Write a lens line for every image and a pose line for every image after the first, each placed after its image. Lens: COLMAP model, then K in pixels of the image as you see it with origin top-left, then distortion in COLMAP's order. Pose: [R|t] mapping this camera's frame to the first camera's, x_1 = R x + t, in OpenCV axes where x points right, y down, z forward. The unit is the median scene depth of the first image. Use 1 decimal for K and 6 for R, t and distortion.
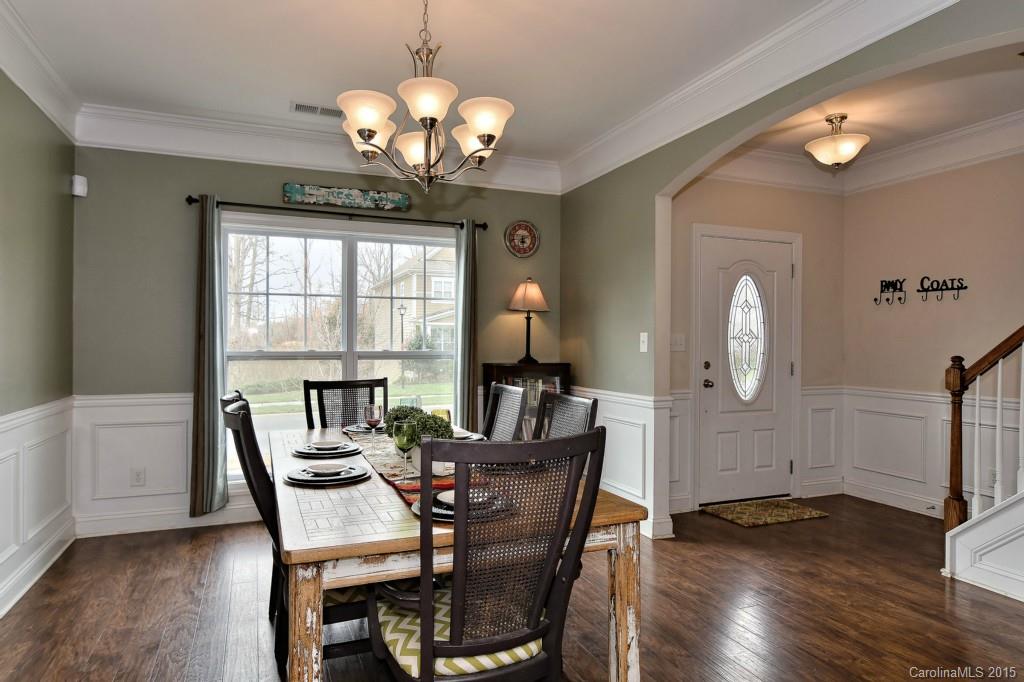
lens RADIAL K [[620.4, 0, 509.5], [0, 620.4, 343.8], [0, 0, 1]] dist [-0.004289, 0.001194]
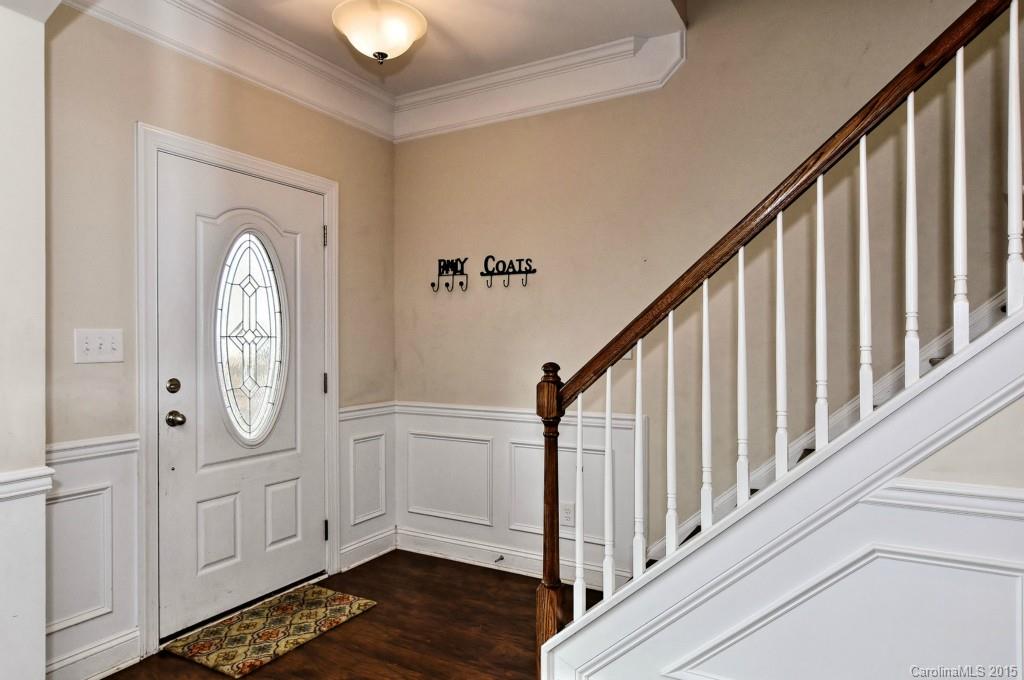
lens RADIAL K [[620.4, 0, 509.5], [0, 620.4, 342.8], [0, 0, 1]] dist [-0.004289, 0.001194]
pose [[0.783668, -0.007865, 0.621130, 0.212235], [0.009632, 0.999953, 0.000508, -0.001259], [-0.621106, 0.005584, 0.783707, 0.381360]]
